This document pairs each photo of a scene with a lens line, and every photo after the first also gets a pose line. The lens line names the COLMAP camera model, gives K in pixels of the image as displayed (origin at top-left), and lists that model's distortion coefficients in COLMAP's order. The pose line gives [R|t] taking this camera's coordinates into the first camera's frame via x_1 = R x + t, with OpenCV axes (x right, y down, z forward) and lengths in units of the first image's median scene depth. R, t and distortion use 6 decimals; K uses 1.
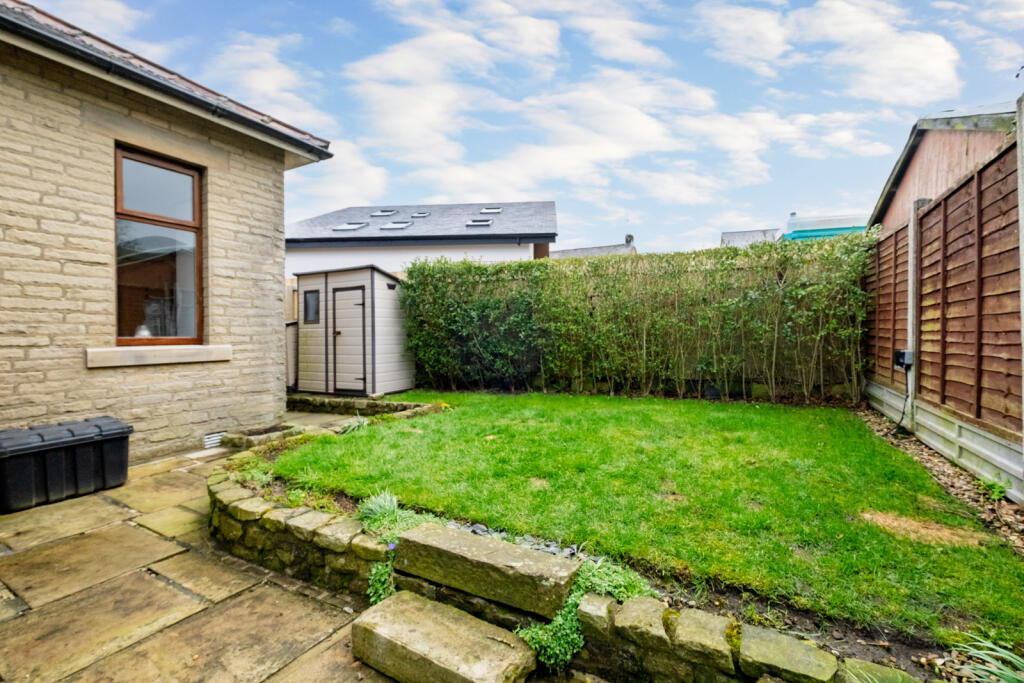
lens RADIAL K [[450.4, 0, 501.9], [0, 450.4, 345.1], [0, 0, 1]] dist [-0.002462, -0.000145]
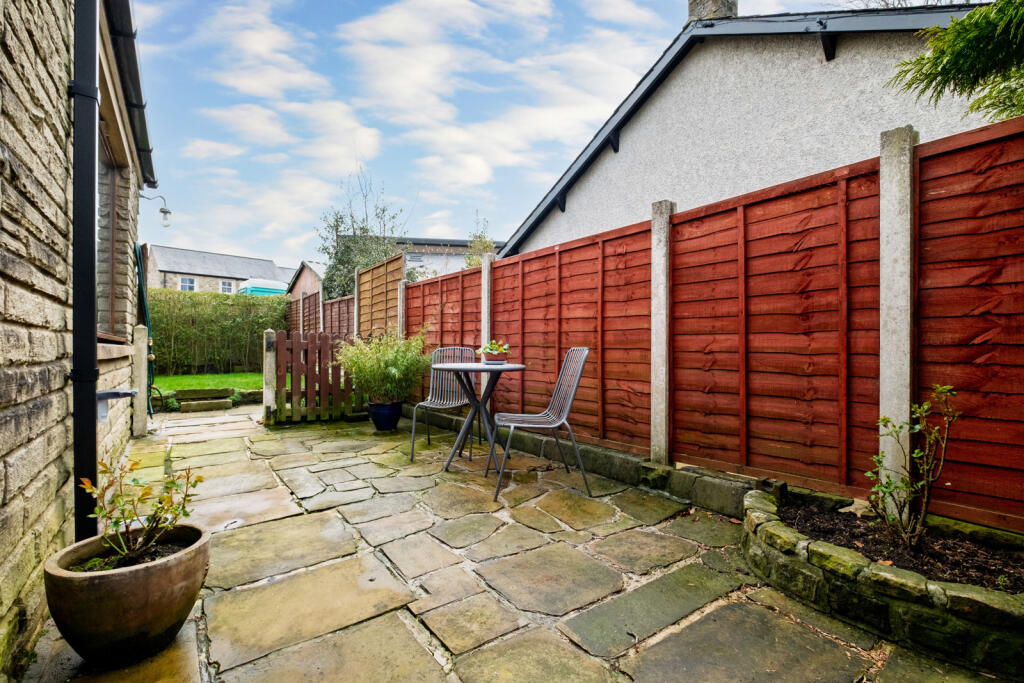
lens RADIAL K [[450.4, 0, 501.9], [0, 450.4, 345.1], [0, 0, 1]] dist [-0.002462, -0.000145]
pose [[0.413298, 0.015925, 0.910457, -1.088717], [0.018501, 0.999494, -0.025881, 0.103608], [-0.910408, 0.027541, 0.412794, -1.252956]]
